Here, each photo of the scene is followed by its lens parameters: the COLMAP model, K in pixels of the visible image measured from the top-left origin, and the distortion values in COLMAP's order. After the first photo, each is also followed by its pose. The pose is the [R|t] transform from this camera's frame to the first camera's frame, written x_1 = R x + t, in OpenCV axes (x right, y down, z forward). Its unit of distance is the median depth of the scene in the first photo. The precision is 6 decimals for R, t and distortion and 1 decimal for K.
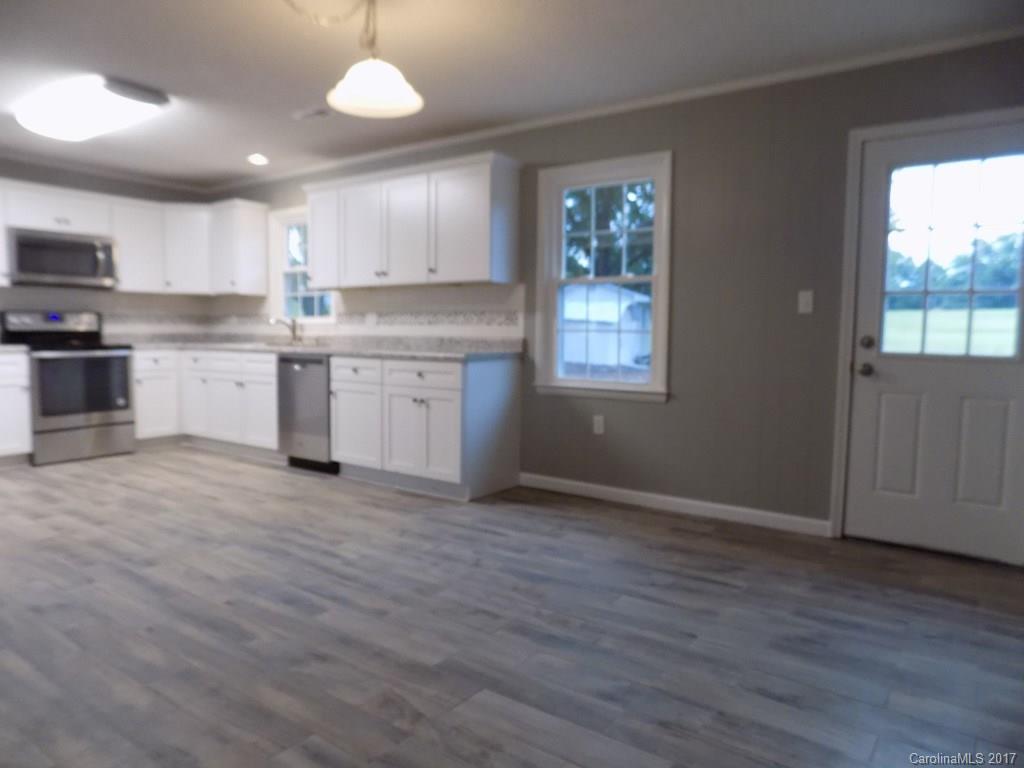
lens RADIAL K [[698.3, 0, 506.6], [0, 698.3, 389.1], [0, 0, 1]] dist [-0.050308, 0.050104]
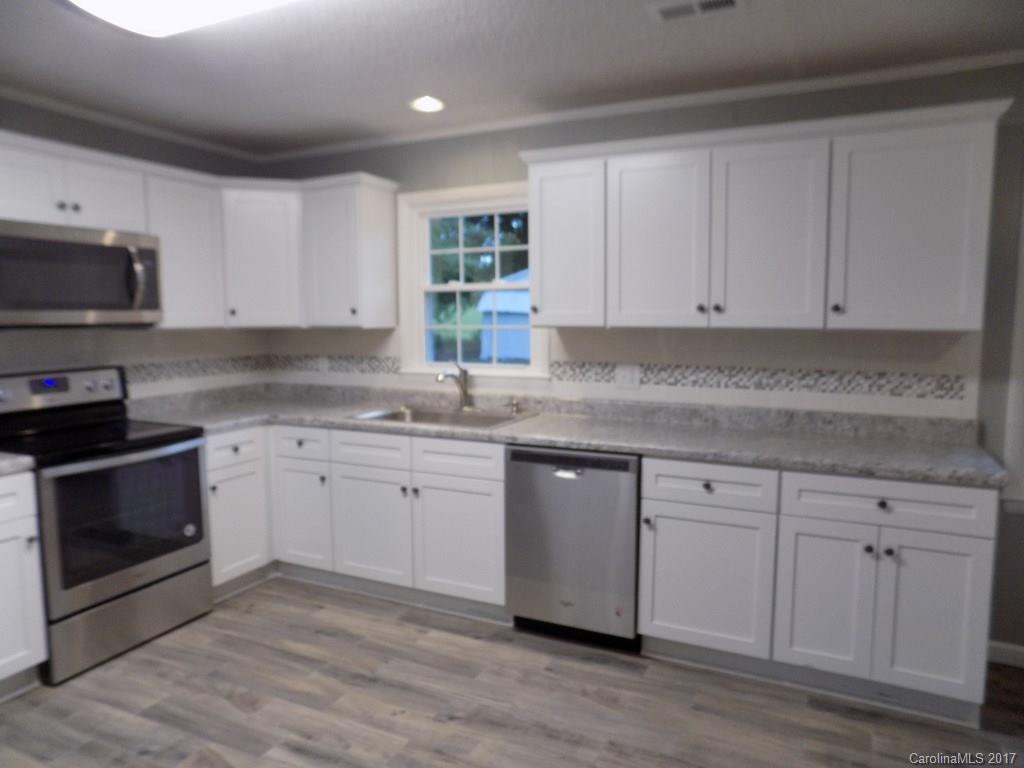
lens RADIAL K [[698.3, 0, 507.5], [0, 698.3, 383.6], [0, 0, 1]] dist [-0.050308, 0.050104]
pose [[0.983731, -0.029788, 0.177161, -0.448045], [0.026719, 0.999449, 0.019684, -0.118071], [-0.177649, -0.014631, 0.983985, 0.449480]]
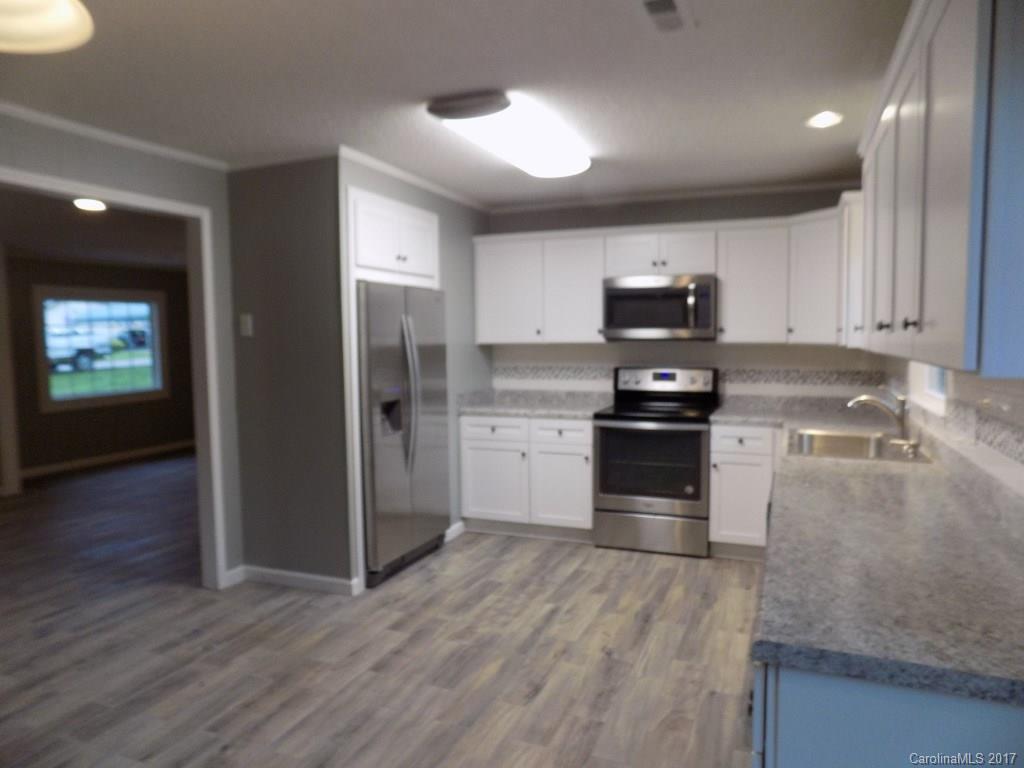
lens RADIAL K [[698.3, 0, 508.1], [0, 698.3, 383.1], [0, 0, 1]] dist [-0.050308, 0.050104]
pose [[0.237016, 0.060874, -0.969597, 0.155383], [-0.073397, 0.996305, 0.044610, -0.134415], [0.968729, 0.060592, 0.240608, 0.683706]]
